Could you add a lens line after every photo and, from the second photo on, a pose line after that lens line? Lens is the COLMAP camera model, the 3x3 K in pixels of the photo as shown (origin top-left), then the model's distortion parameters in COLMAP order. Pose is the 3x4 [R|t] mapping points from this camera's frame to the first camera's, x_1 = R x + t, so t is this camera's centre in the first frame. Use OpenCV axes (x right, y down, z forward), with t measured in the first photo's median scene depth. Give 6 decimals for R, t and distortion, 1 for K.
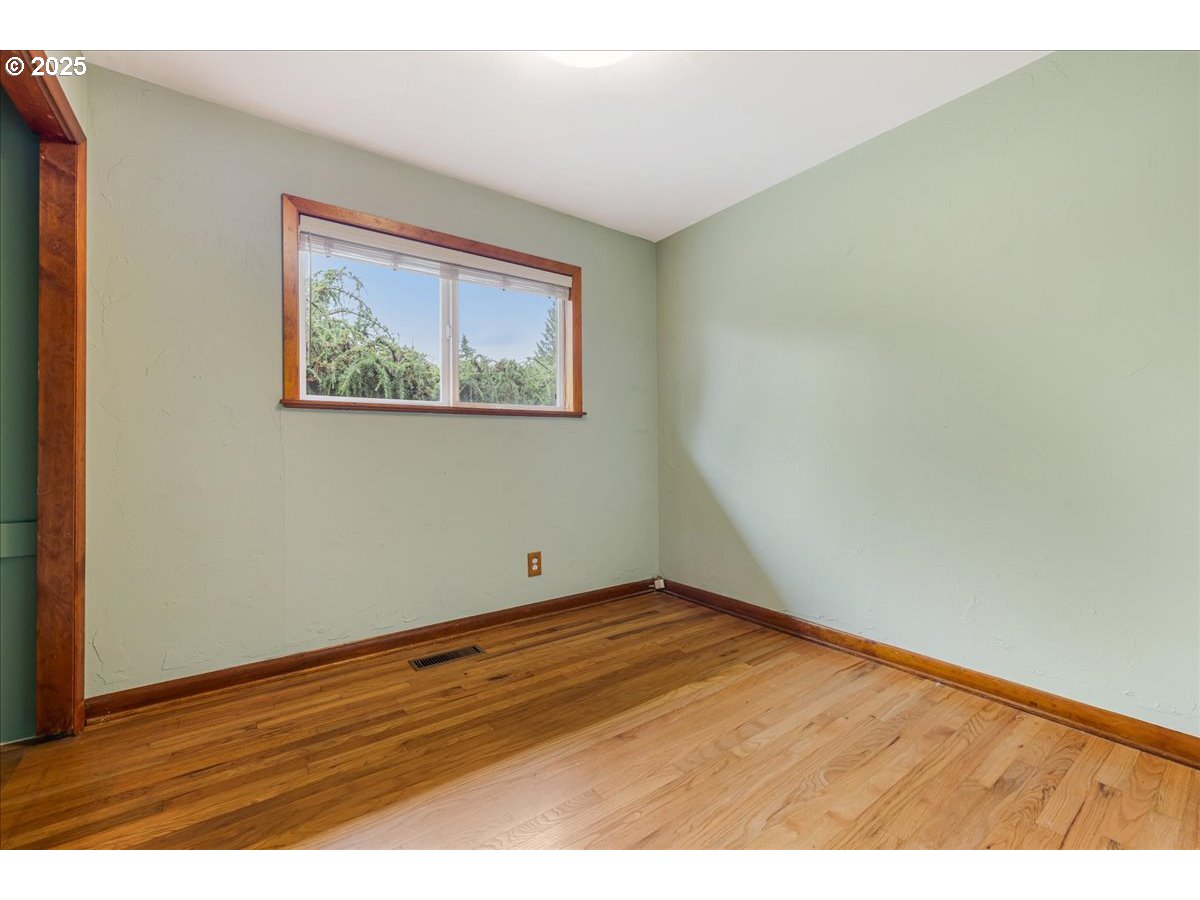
lens RADIAL K [[509.2, 0, 592.6], [0, 509.2, 445.7], [0, 0, 1]] dist [0.010574, 0.000154]
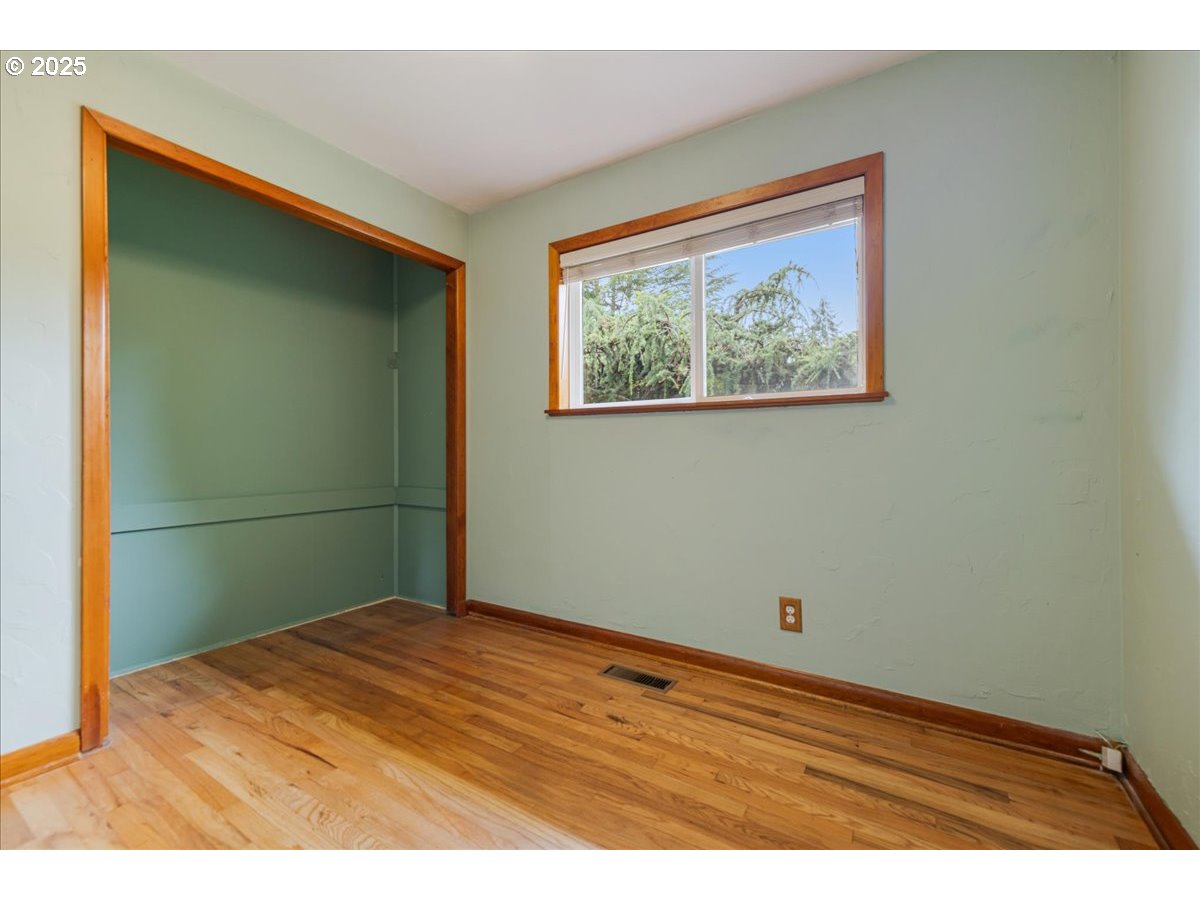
lens RADIAL K [[509.2, 0, 593.5], [0, 509.2, 448.7], [0, 0, 1]] dist [0.010574, 0.000154]
pose [[0.372189, 0.006425, -0.928135, 0.507722], [0.003684, 0.999958, 0.008400, -0.005888], [0.928150, -0.006546, 0.372150, 0.555295]]
